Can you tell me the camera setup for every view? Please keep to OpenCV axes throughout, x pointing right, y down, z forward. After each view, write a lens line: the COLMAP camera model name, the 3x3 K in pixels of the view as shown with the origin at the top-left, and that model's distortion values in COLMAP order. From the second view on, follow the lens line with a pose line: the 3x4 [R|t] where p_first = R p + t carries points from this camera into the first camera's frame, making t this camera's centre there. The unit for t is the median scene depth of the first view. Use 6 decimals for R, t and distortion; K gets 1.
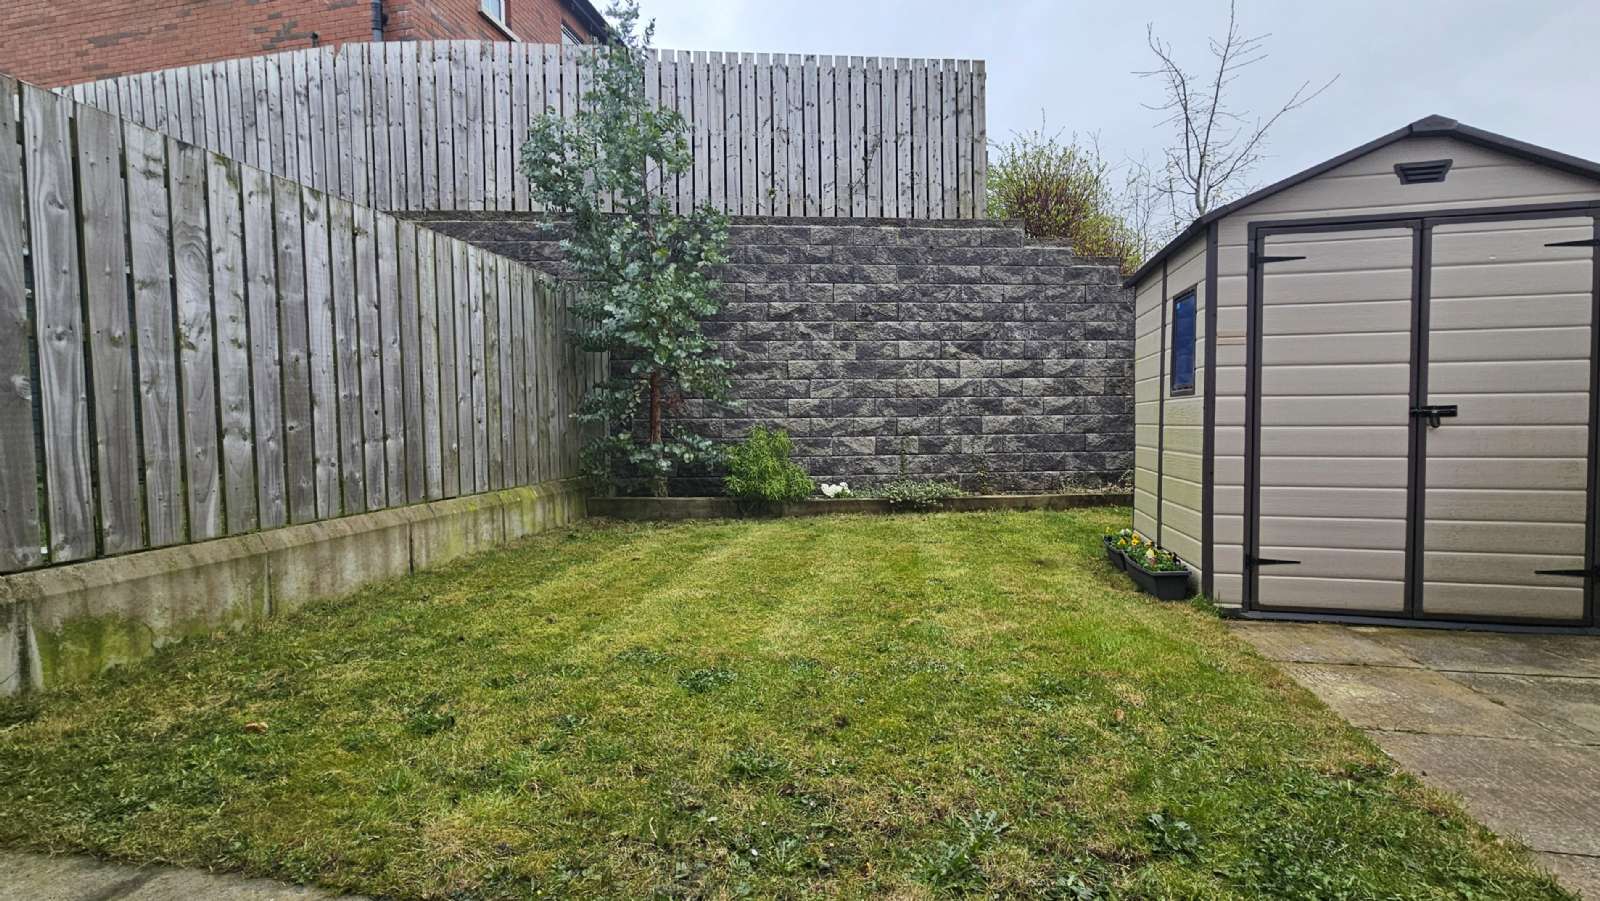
lens RADIAL K [[658.1, 0, 801.7], [0, 658.1, 451.8], [0, 0, 1]] dist [0.000501, -0.000418]
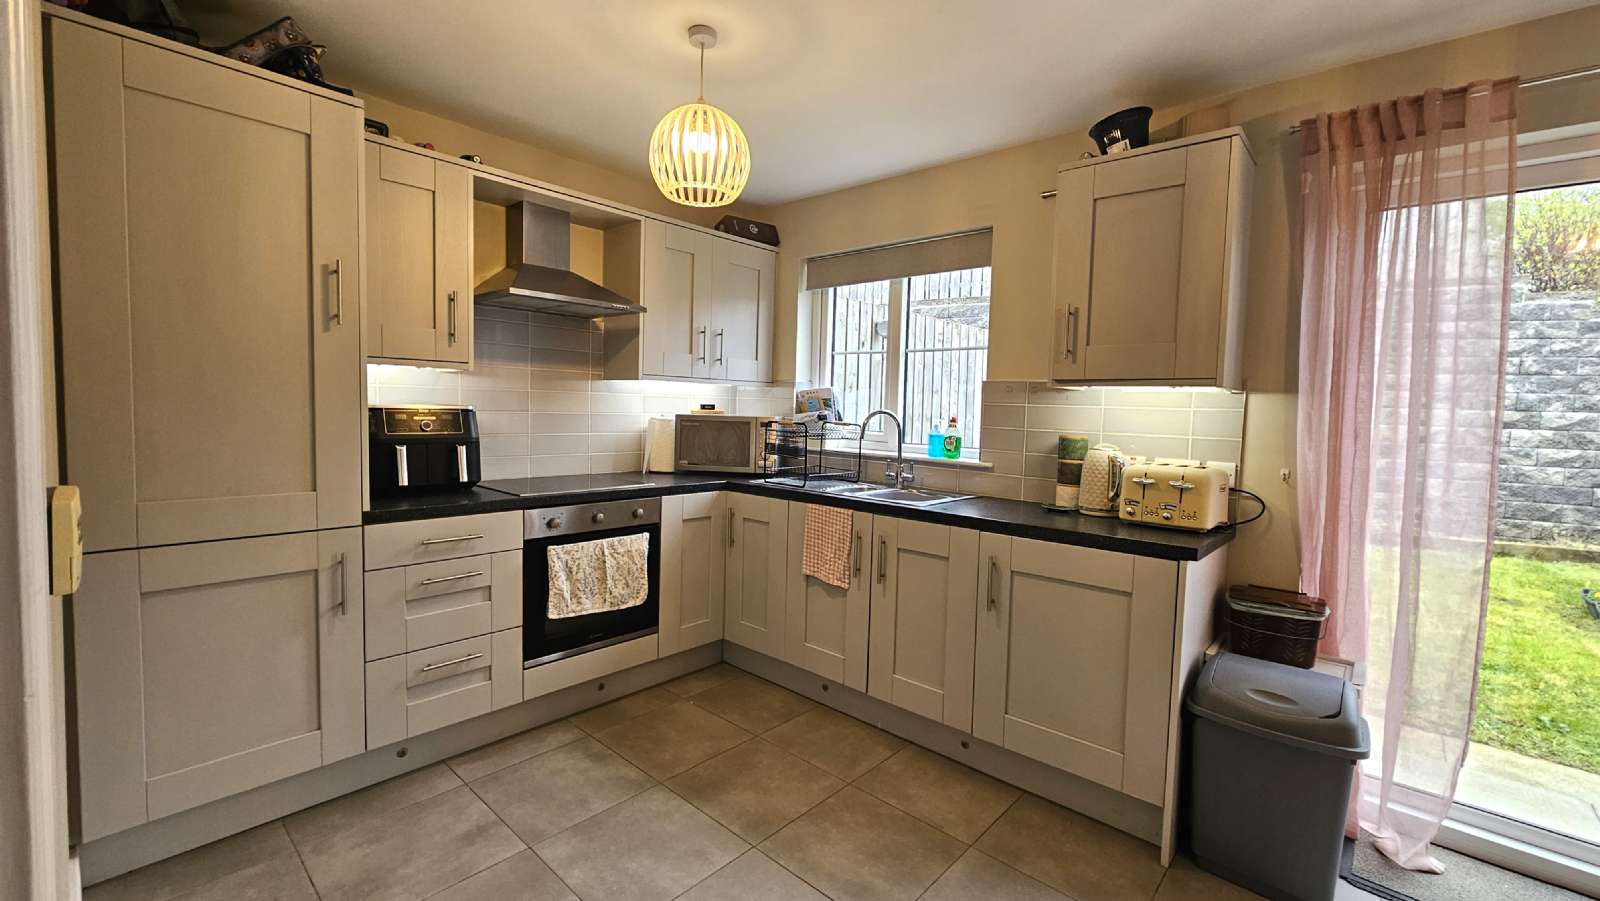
lens RADIAL K [[658.1, 0, 803.8], [0, 658.1, 444.7], [0, 0, 1]] dist [0.000501, -0.000418]
pose [[0.868787, 0.069185, -0.490329, -0.124704], [-0.061227, 0.997602, 0.032277, -0.052901], [0.491386, 0.001980, 0.870940, -0.456458]]
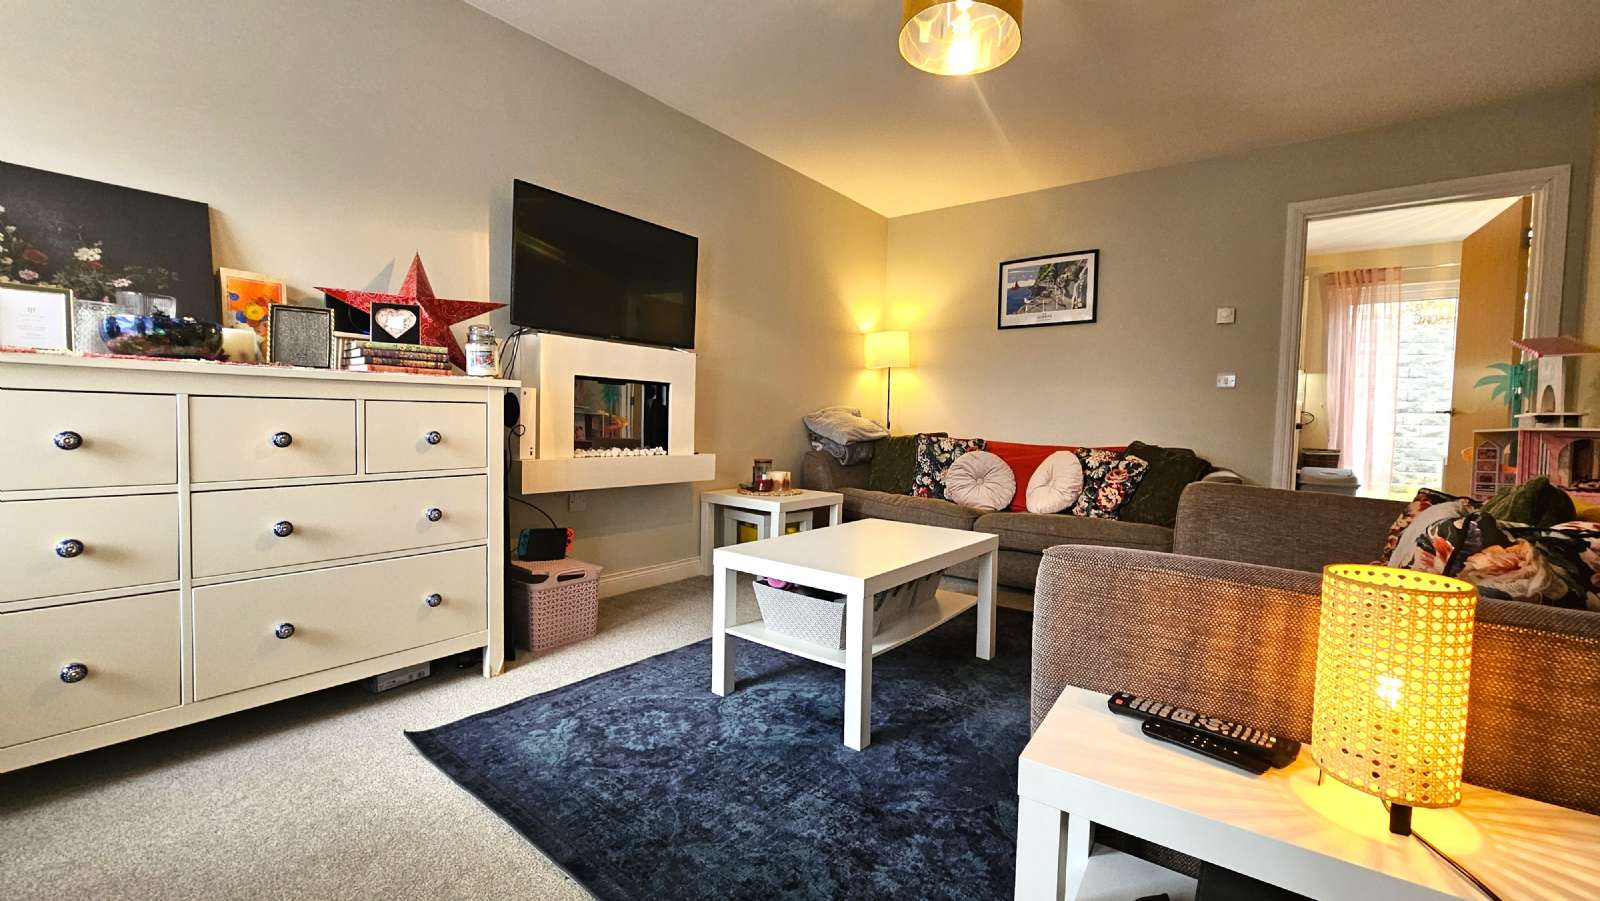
lens RADIAL K [[658.1, 0, 792.0], [0, 658.1, 453.4], [0, 0, 1]] dist [0.000501, -0.000418]
pose [[0.901926, 0.054540, -0.428432, -0.314362], [-0.053165, 0.998470, 0.015183, 0.038670], [0.428605, 0.009083, 0.903446, -1.077465]]
